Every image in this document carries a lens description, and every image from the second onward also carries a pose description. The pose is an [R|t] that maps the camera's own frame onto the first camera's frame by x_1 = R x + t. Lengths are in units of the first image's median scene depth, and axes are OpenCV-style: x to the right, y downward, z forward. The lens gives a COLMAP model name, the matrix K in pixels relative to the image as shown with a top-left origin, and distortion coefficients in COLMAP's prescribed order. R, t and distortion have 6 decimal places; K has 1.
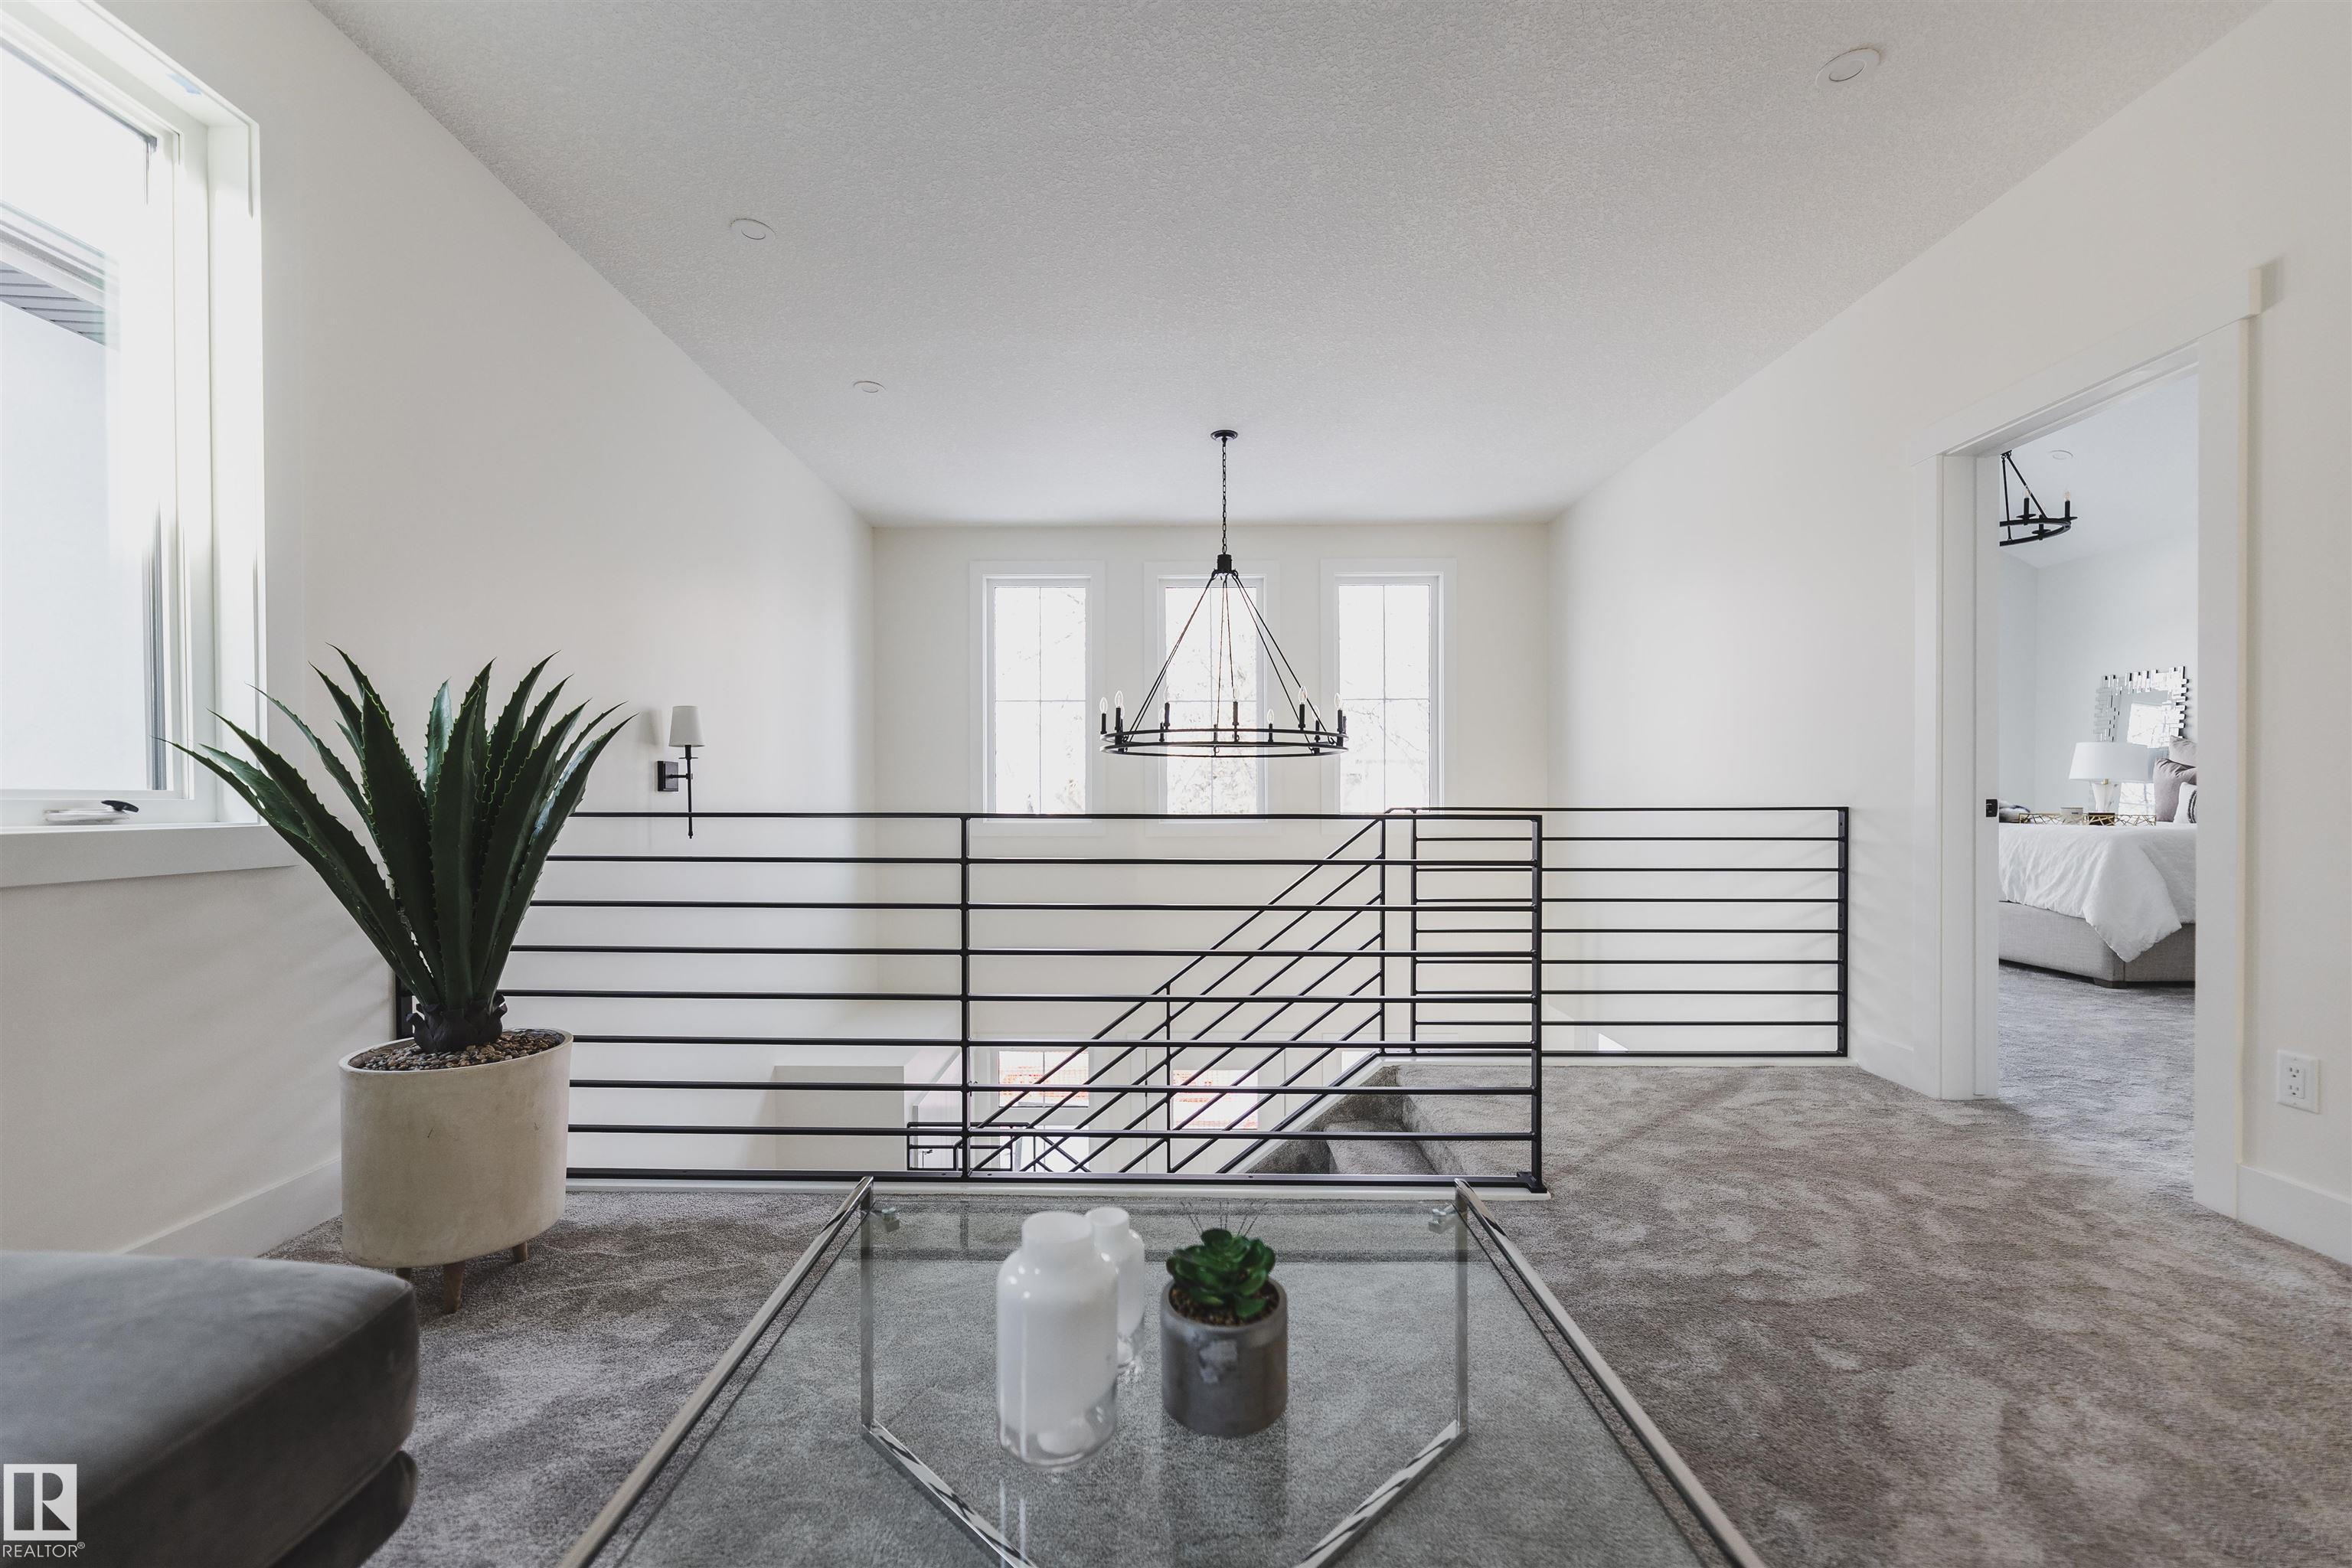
lens RADIAL K [[968.6, 0, 1166.3], [0, 968.6, 799.1], [0, 0, 1]] dist [0.002312, 0.000067]
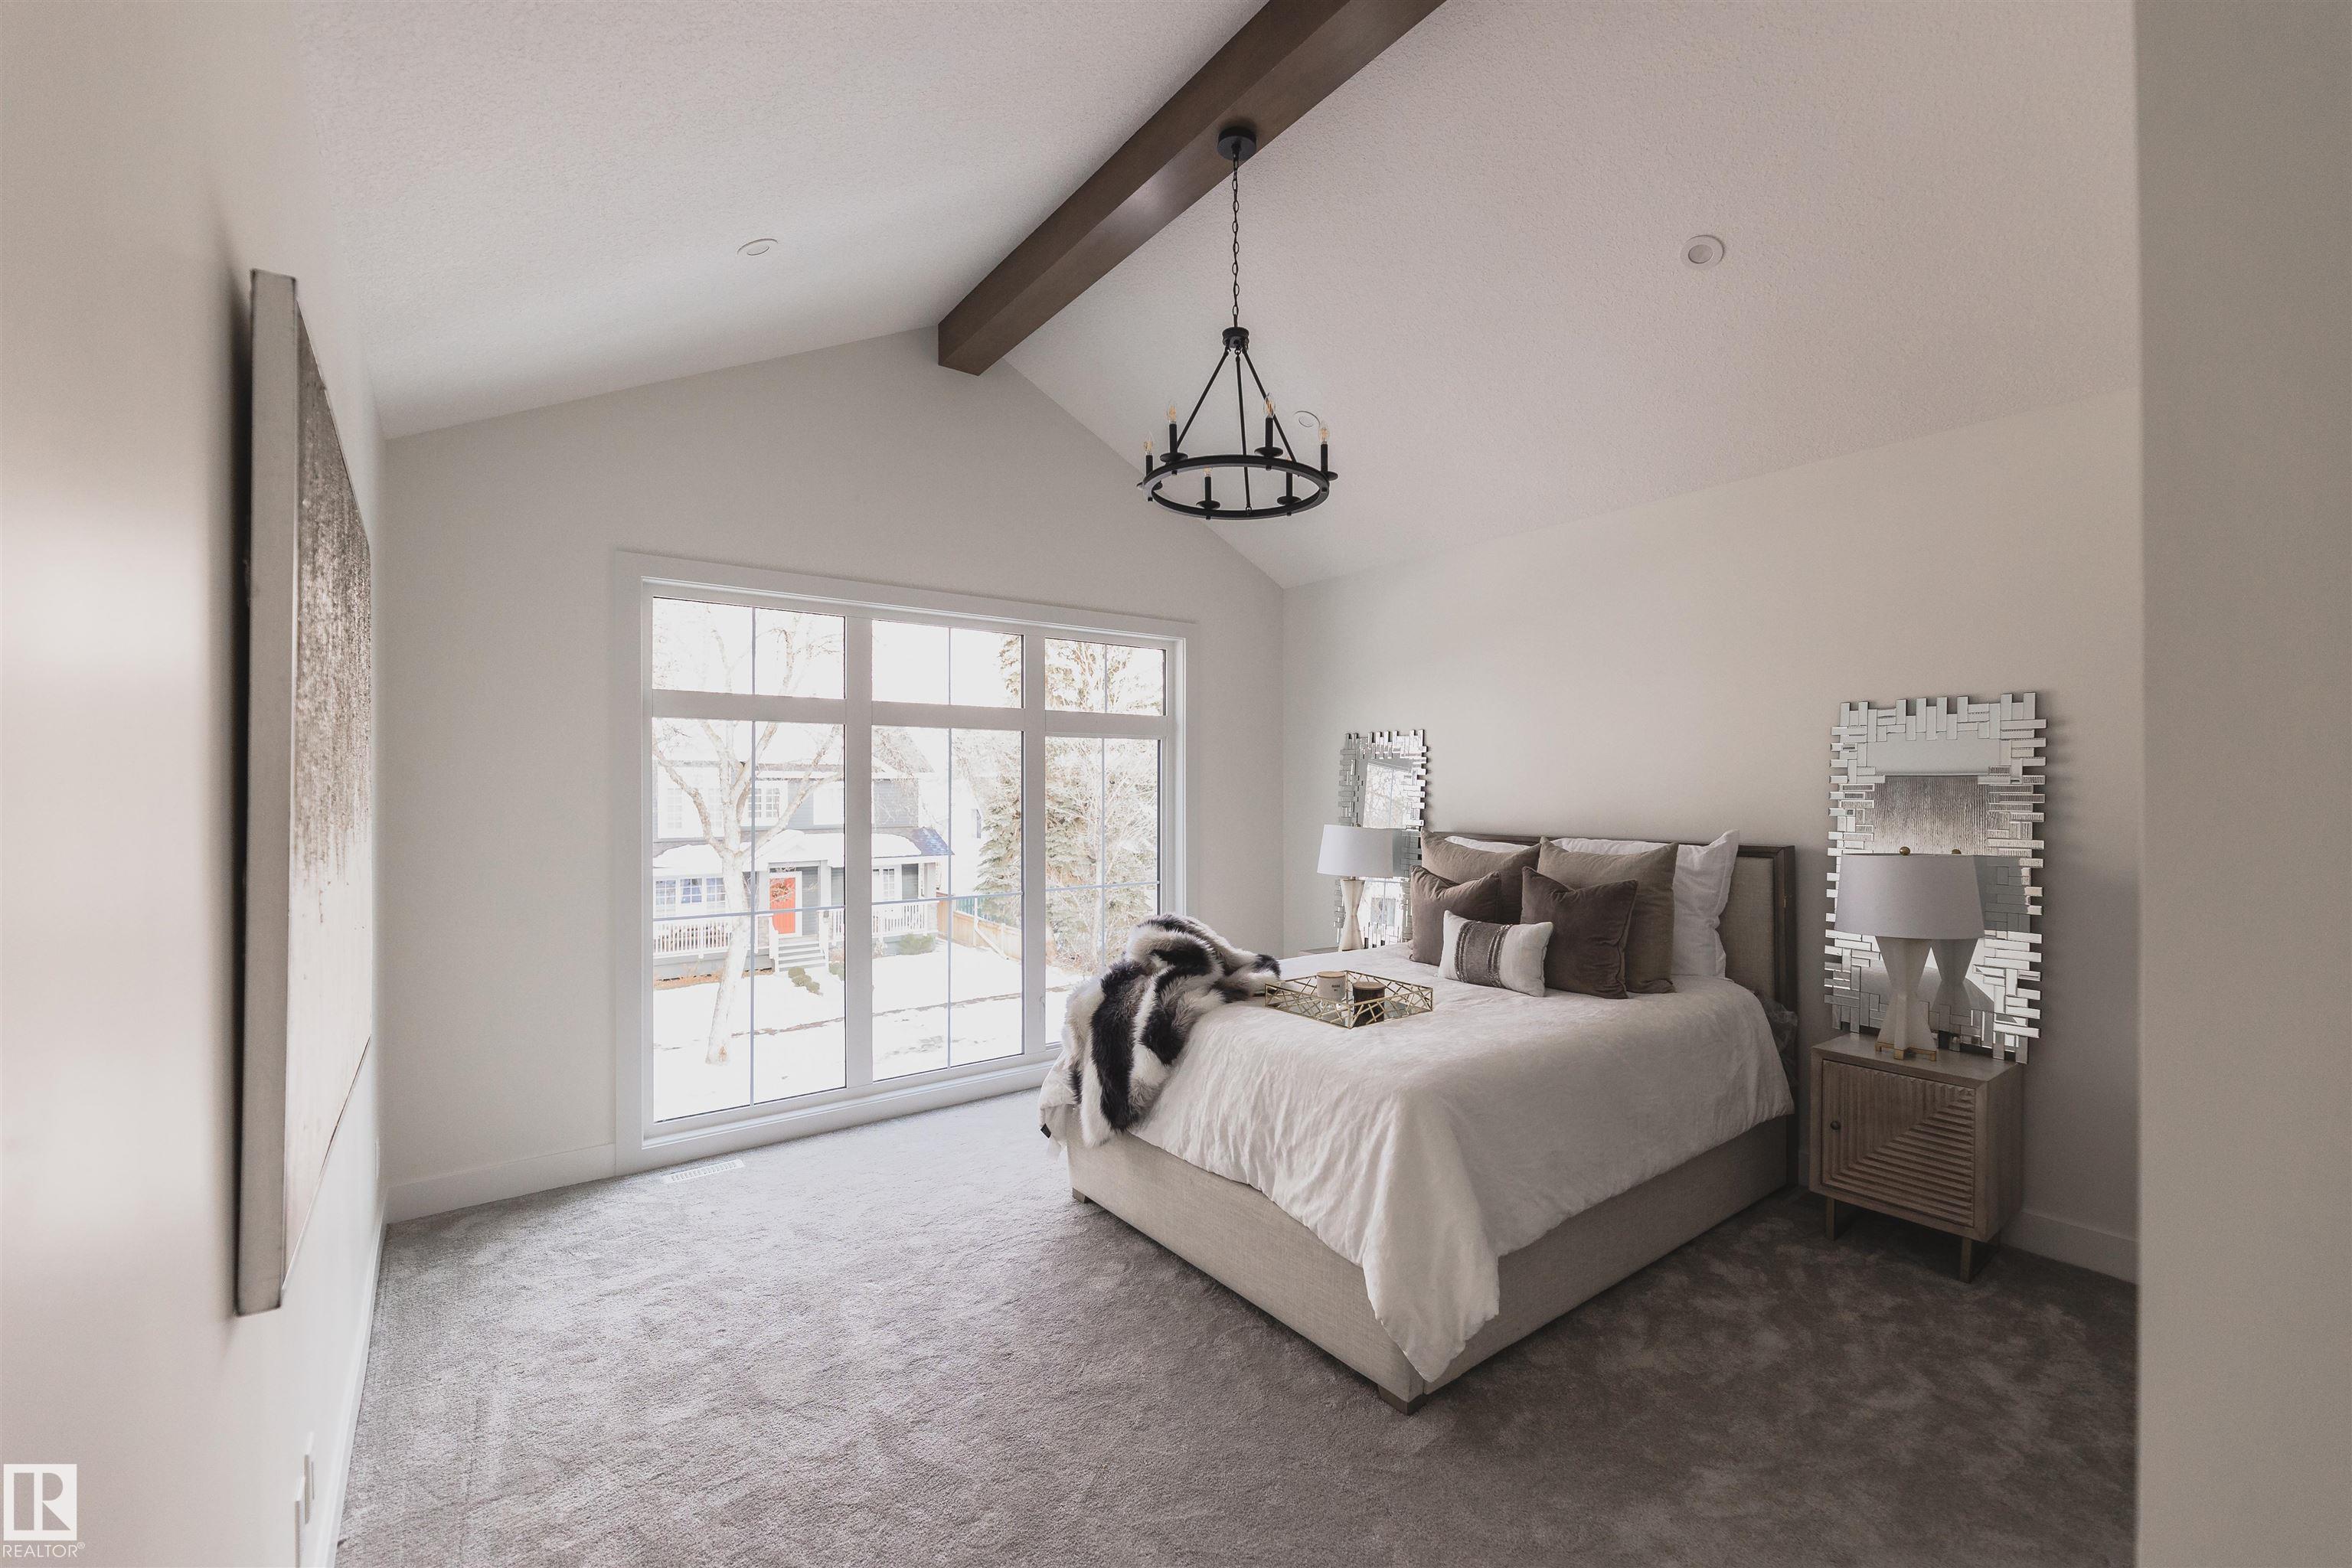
lens RADIAL K [[968.6, 0, 1183.0], [0, 968.6, 783.7], [0, 0, 1]] dist [0.002312, 0.000067]
pose [[0.805700, -0.000806, 0.592324, 0.534905], [0.007256, 0.999937, -0.008508, -0.107609], [-0.592280, 0.011153, 0.805655, 0.603724]]
